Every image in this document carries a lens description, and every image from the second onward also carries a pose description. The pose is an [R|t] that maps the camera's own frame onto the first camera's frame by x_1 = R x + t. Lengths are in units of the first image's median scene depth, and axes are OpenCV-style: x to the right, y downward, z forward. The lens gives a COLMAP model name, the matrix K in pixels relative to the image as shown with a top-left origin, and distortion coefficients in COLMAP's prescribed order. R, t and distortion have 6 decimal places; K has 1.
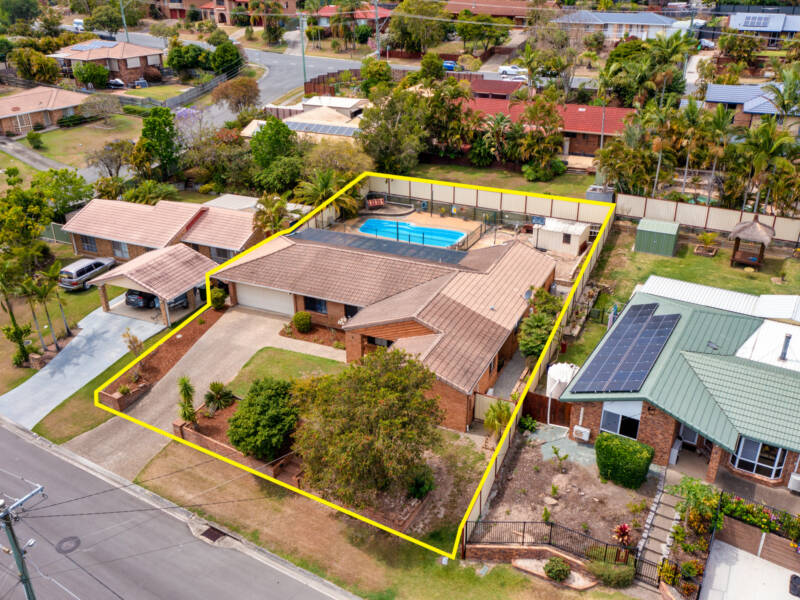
lens RADIAL K [[716.4, 0, 400.0], [0, 716.4, 300.0], [0, 0, 1]] dist [-0.004012, -0.013717]
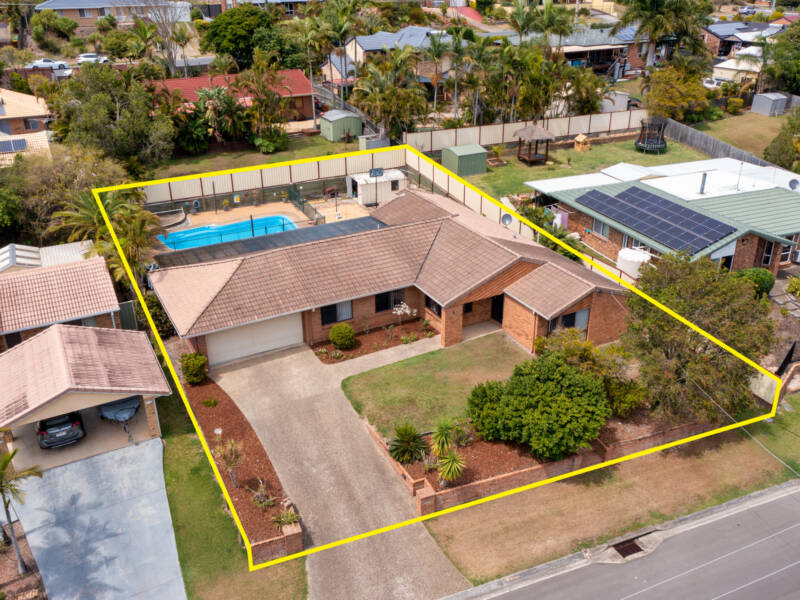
lens RADIAL K [[716.4, 0, 400.0], [0, 716.4, 300.0], [0, 0, 1]] dist [-0.004012, -0.013717]
pose [[0.602396, -0.341178, 0.721607, -0.507417], [0.352766, 0.924760, 0.142741, -0.074804], [-0.716013, 0.168572, 0.677428, 0.337533]]
